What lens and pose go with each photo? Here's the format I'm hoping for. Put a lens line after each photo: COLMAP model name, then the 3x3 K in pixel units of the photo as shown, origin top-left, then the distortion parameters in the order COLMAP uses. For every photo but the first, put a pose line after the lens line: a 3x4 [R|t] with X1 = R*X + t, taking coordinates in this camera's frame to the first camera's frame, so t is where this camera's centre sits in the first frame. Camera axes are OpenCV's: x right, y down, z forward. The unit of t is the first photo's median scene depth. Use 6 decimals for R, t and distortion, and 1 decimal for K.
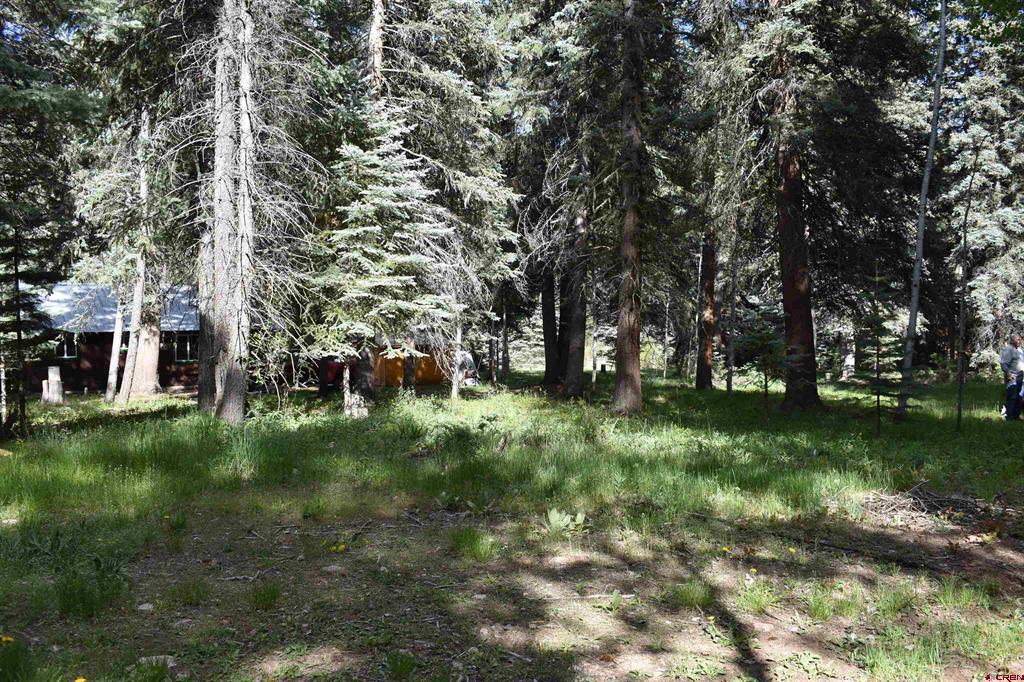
lens RADIAL K [[985.6, 0, 510.0], [0, 985.6, 340.9], [0, 0, 1]] dist [-0.086063, 0.000000]
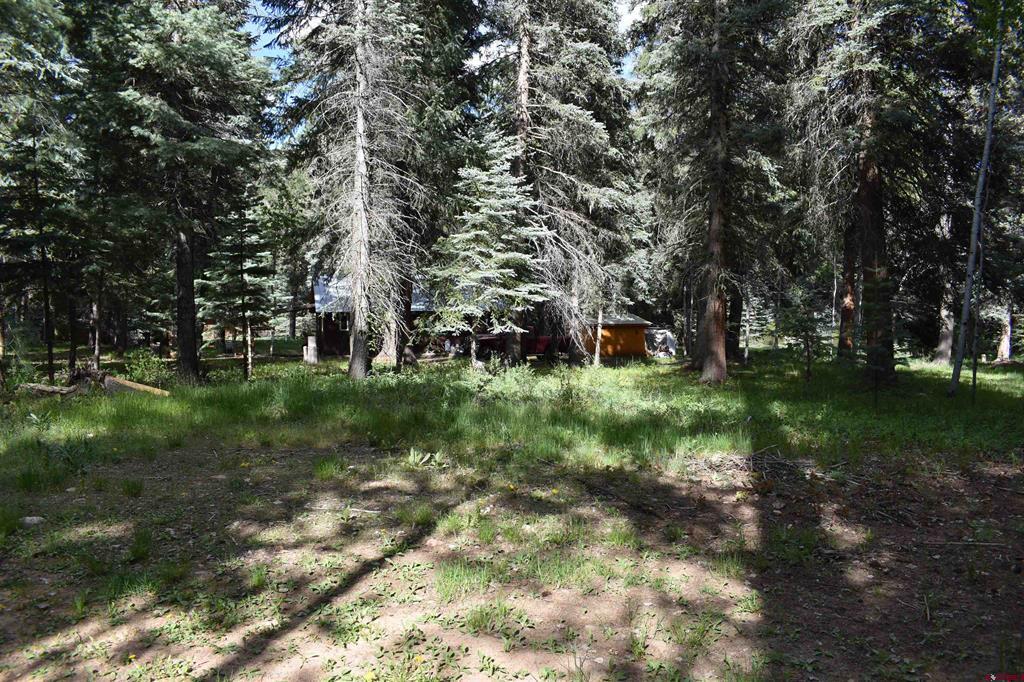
lens RADIAL K [[799.0, 0, 512.1], [0, 799.0, 338.2], [0, 0, 1]] dist [-0.102251, 0.021188]
pose [[0.957100, 0.018177, -0.289187, 0.194944], [-0.011910, 0.999655, 0.023417, -0.000724], [0.289513, -0.018968, 0.956986, 0.010464]]
